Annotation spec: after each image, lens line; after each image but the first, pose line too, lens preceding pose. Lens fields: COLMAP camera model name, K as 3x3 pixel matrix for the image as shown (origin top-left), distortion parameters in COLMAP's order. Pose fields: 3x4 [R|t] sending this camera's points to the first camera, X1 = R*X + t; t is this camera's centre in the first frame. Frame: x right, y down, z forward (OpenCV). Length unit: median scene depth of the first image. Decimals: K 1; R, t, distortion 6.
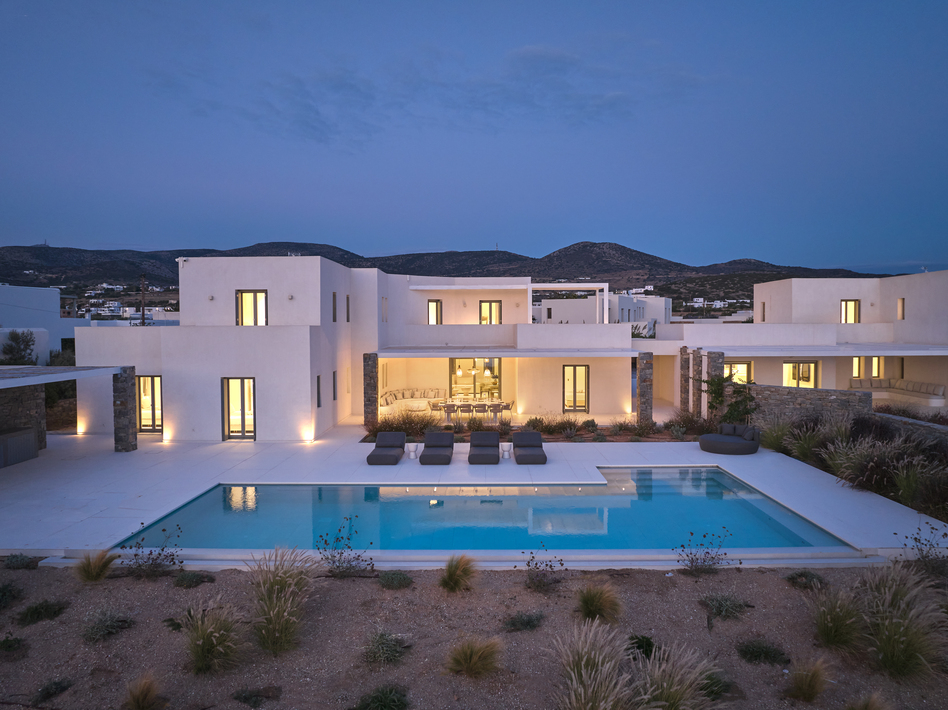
lens RADIAL K [[675.1, 0, 474.4], [0, 675.1, 352.1], [0, 0, 1]] dist [-0.036432, 0.006356]
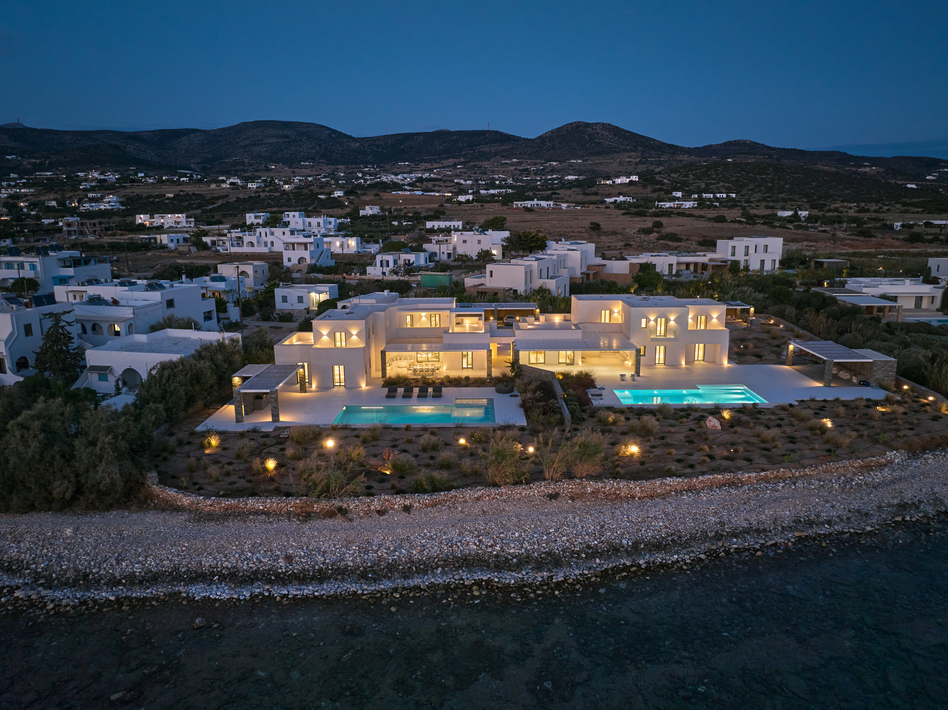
lens RADIAL K [[675.1, 0, 473.4], [0, 675.1, 351.9], [0, 0, 1]] dist [-0.036432, 0.006356]
pose [[0.999951, -0.004654, 0.008759, 0.157387], [0.003055, 0.984670, 0.174400, -0.413591], [-0.009436, -0.174364, 0.984636, -1.449559]]
